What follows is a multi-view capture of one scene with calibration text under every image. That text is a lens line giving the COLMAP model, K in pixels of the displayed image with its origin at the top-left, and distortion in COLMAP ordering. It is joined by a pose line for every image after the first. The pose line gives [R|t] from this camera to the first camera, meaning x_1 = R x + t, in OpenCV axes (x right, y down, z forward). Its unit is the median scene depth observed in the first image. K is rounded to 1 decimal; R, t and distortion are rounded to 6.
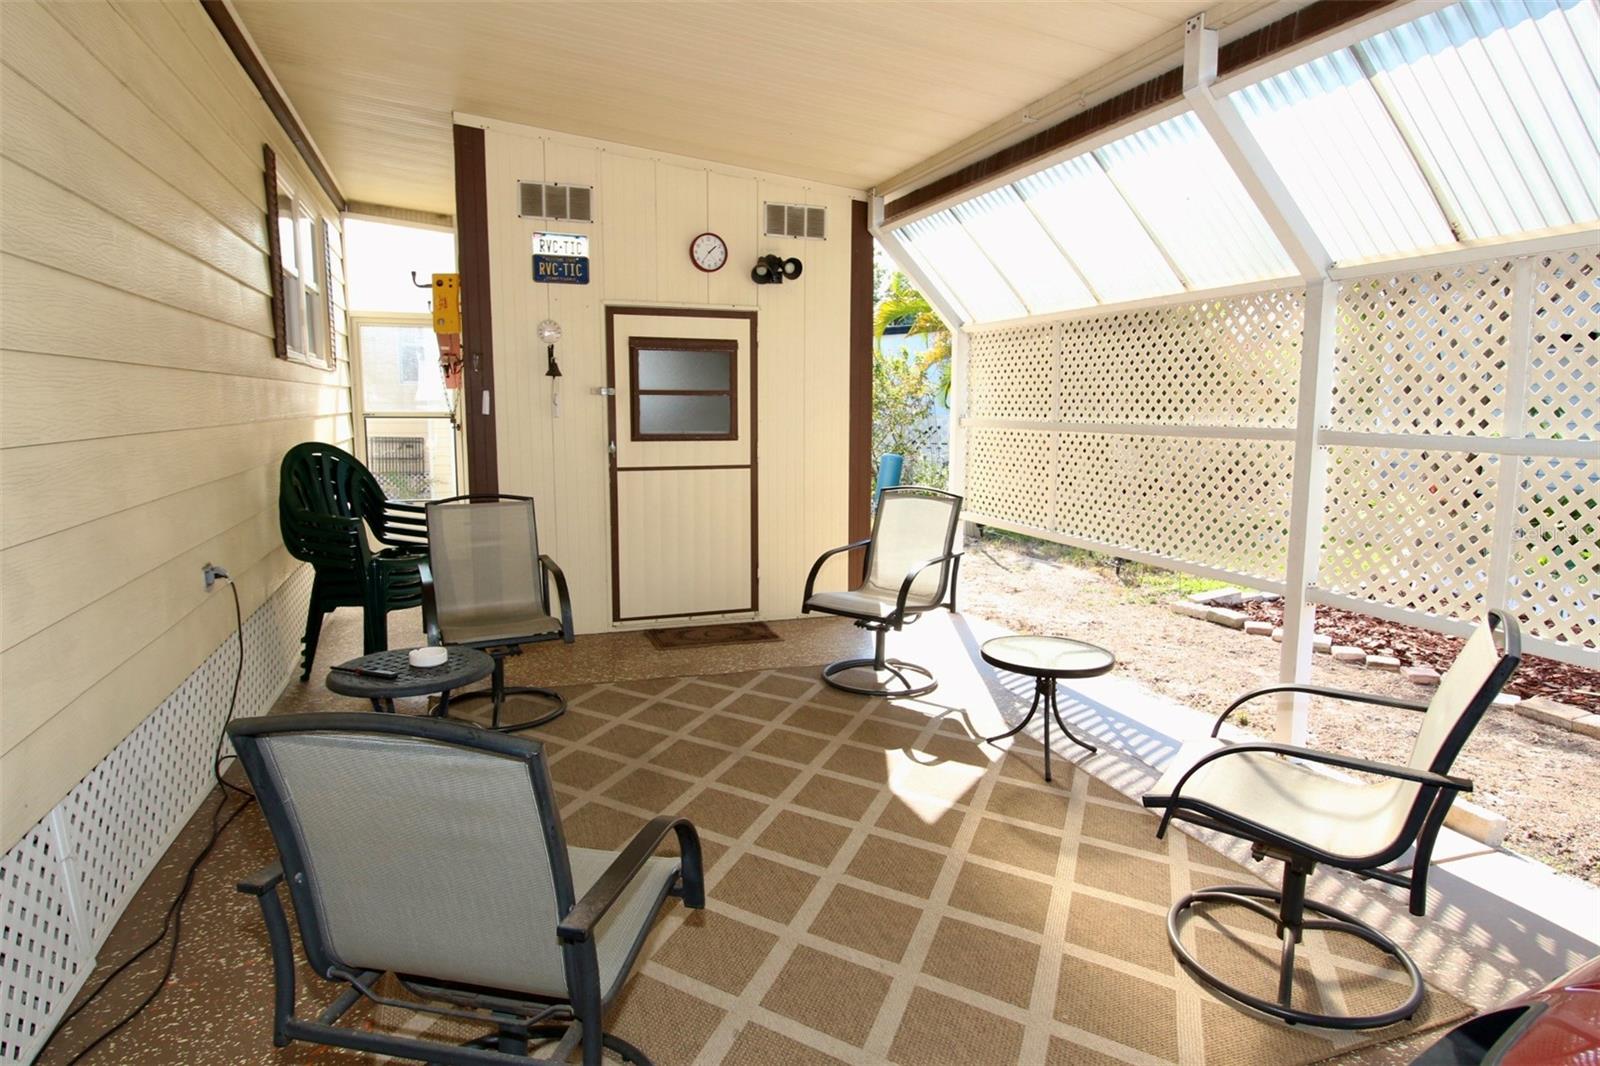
lens RADIAL K [[934.4, 0, 808.9], [0, 934.4, 511.6], [0, 0, 1]] dist [0.003618, -0.002363]
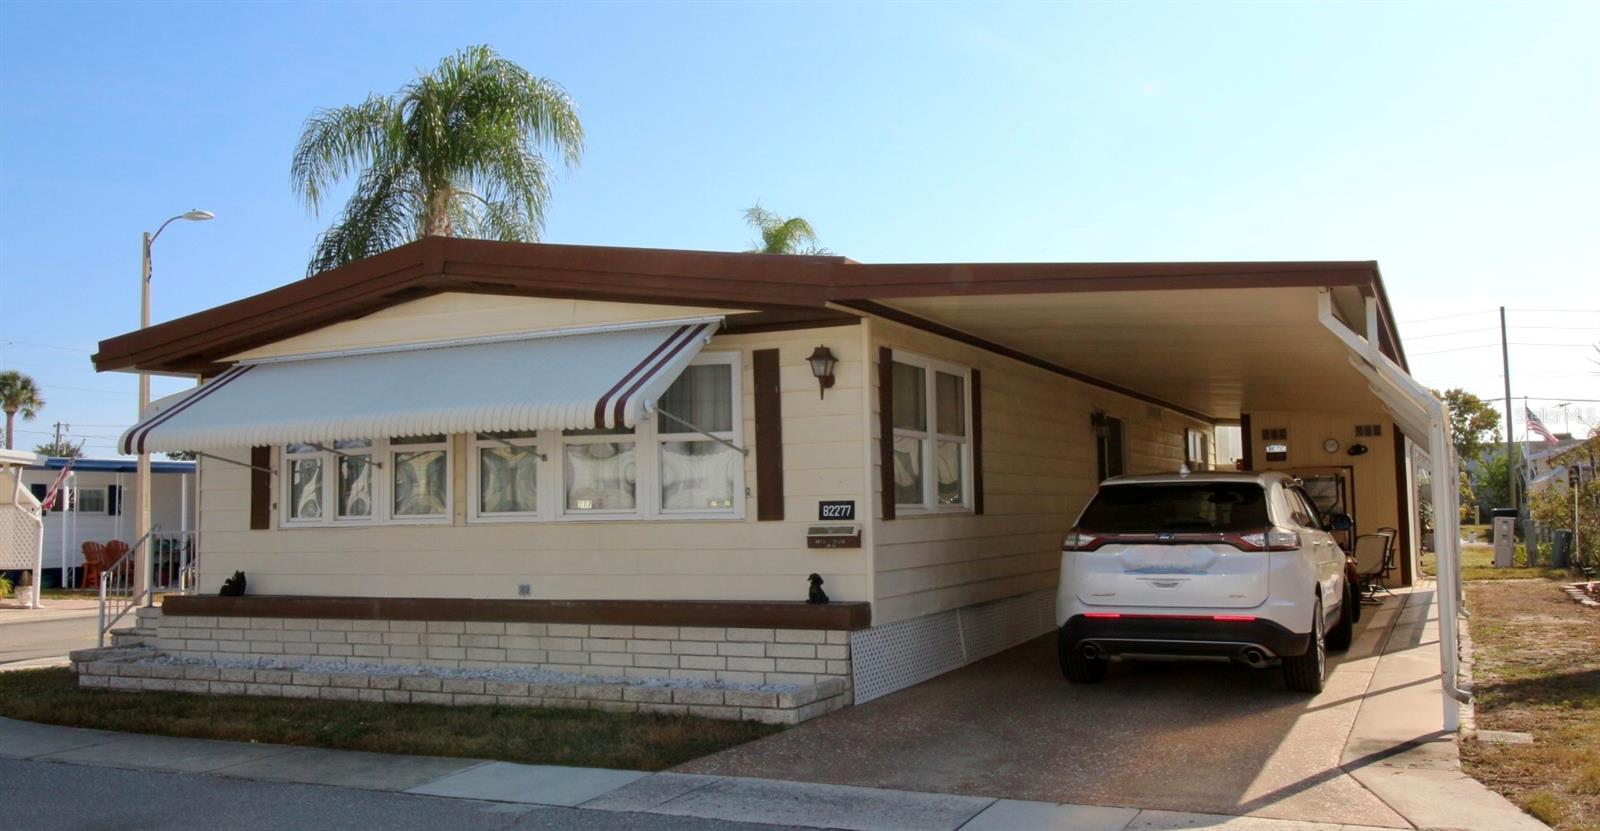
lens RADIAL K [[1263.1, 0, 800.0], [0, 1263.1, 415.5], [0, 0, 1]] dist [0.000364, -0.001753]
pose [[0.689576, -0.073902, -0.720433, 1.483539], [-0.063555, 0.984766, -0.161851, 0.332422], [0.721419, 0.157396, 0.674375, -2.621357]]
